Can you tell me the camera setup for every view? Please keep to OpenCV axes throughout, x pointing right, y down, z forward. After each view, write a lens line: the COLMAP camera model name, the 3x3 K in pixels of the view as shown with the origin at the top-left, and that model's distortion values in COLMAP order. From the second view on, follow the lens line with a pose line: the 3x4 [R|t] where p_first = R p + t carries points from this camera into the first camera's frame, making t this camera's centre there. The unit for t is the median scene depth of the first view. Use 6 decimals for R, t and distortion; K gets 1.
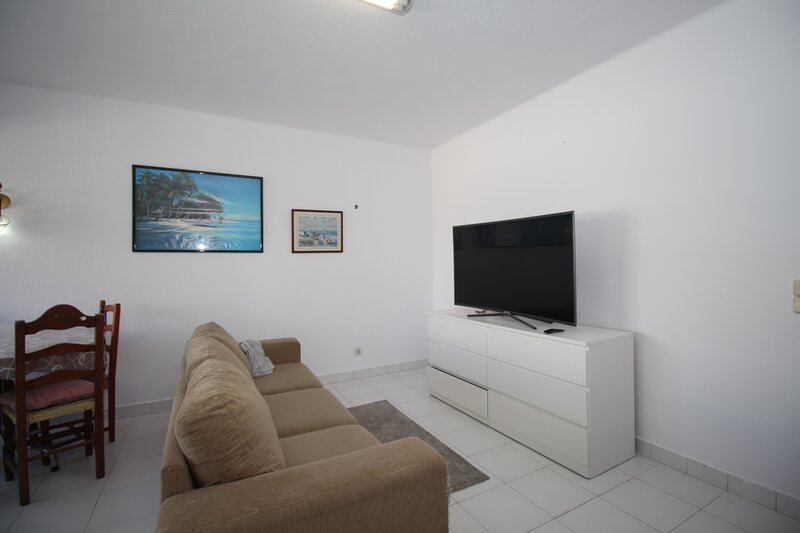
lens RADIAL K [[369.6, 0, 400.0], [0, 369.6, 261.6], [0, 0, 1]] dist [-0.002121, -0.010901]
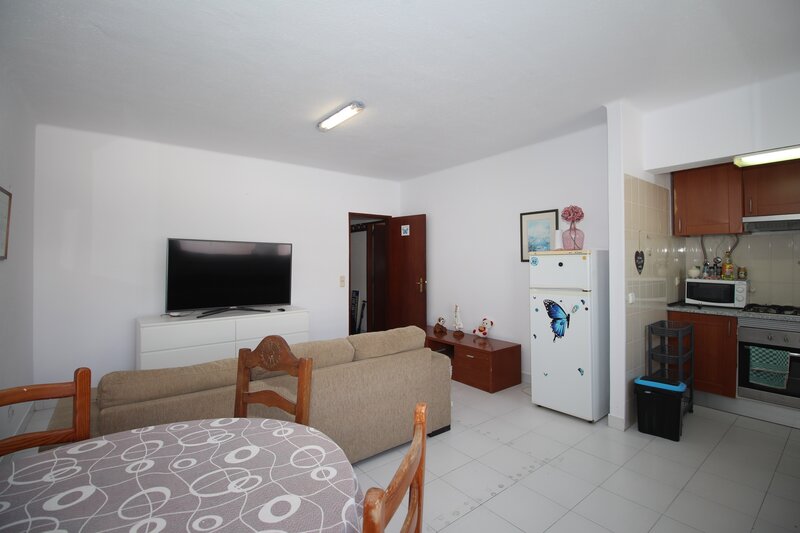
lens RADIAL K [[369.6, 0, 403.8], [0, 369.6, 256.3], [0, 0, 1]] dist [-0.002121, -0.010901]
pose [[-0.168984, 0.026878, 0.985252, -1.028267], [0.004411, 0.999639, -0.026514, -0.012853], [-0.985609, -0.000135, -0.169042, 0.520651]]
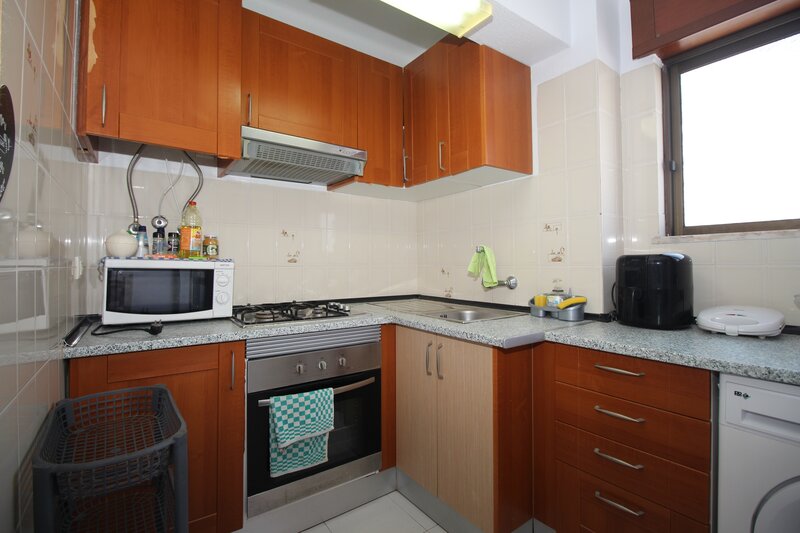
lens RADIAL K [[369.6, 0, 400.7], [0, 369.6, 256.9], [0, 0, 1]] dist [-0.002121, -0.010901]
pose [[-0.992541, 0.019472, -0.120346, -0.368394], [0.021663, 0.999622, -0.016925, 0.039209], [0.119971, -0.019406, -0.992588, -0.045312]]
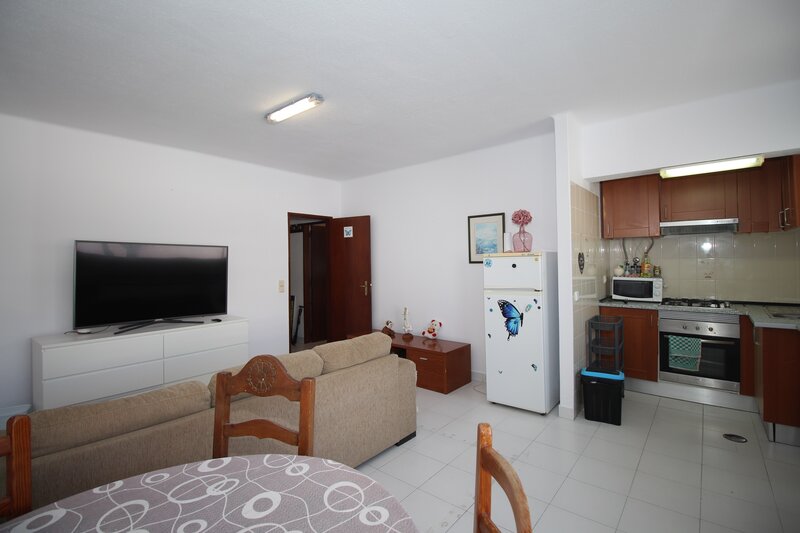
lens RADIAL K [[369.6, 0, 402.0], [0, 369.6, 256.3], [0, 0, 1]] dist [-0.002121, -0.010901]
pose [[-0.369020, 0.032543, 0.928852, -0.971624], [0.018277, 0.999448, -0.027755, -0.019144], [-0.929242, 0.006735, -0.369411, 0.608885]]
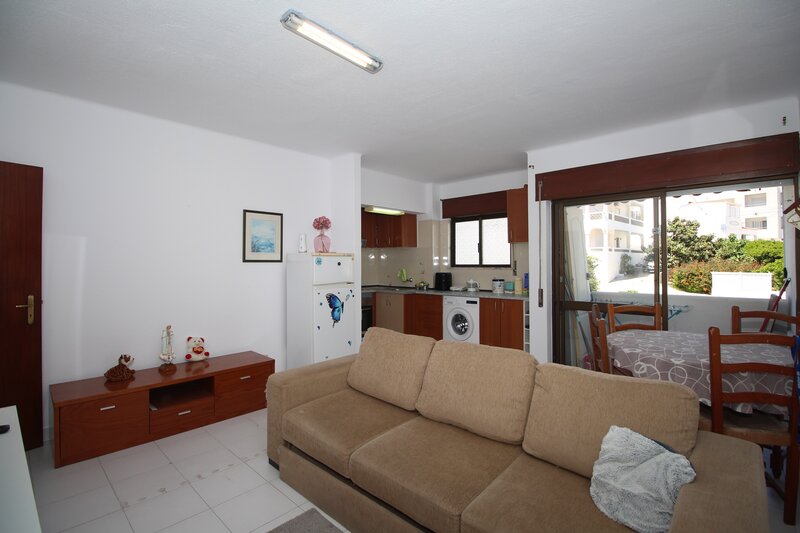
lens RADIAL K [[369.6, 0, 403.3], [0, 369.6, 259.2], [0, 0, 1]] dist [-0.002121, -0.010901]
pose [[-0.946330, 0.013534, -0.322919, 0.028922], [0.017209, 0.999816, -0.008528, -0.016334], [0.322744, -0.013627, -0.946388, 1.160116]]
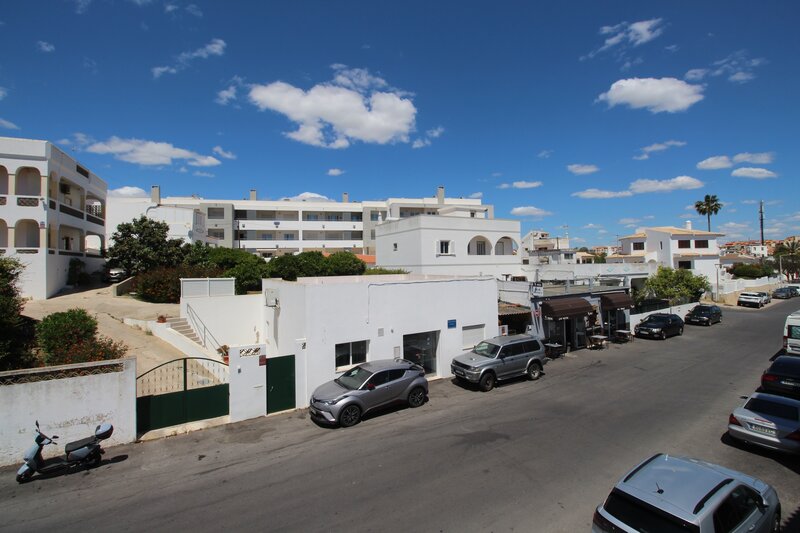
lens RADIAL K [[369.6, 0, 406.5], [0, 369.6, 255.8], [0, 0, 1]] dist [-0.002121, -0.010901]
pose [[0.012211, -0.014424, -0.999821, -1.402401], [0.016936, 0.999756, -0.014216, 0.028450], [0.999782, -0.016759, 0.012453, 0.244669]]
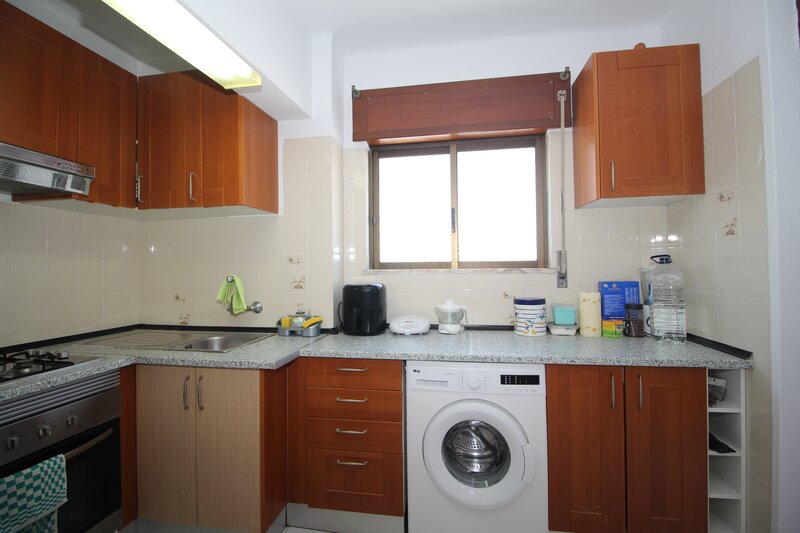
lens RADIAL K [[369.6, 0, 404.7], [0, 369.6, 259.0], [0, 0, 1]] dist [-0.002121, -0.010901]
pose [[-0.619190, 0.006901, -0.785211, -0.260738], [0.020448, 0.999764, -0.007338, -0.001398], [0.784975, -0.020600, -0.619185, 0.005055]]
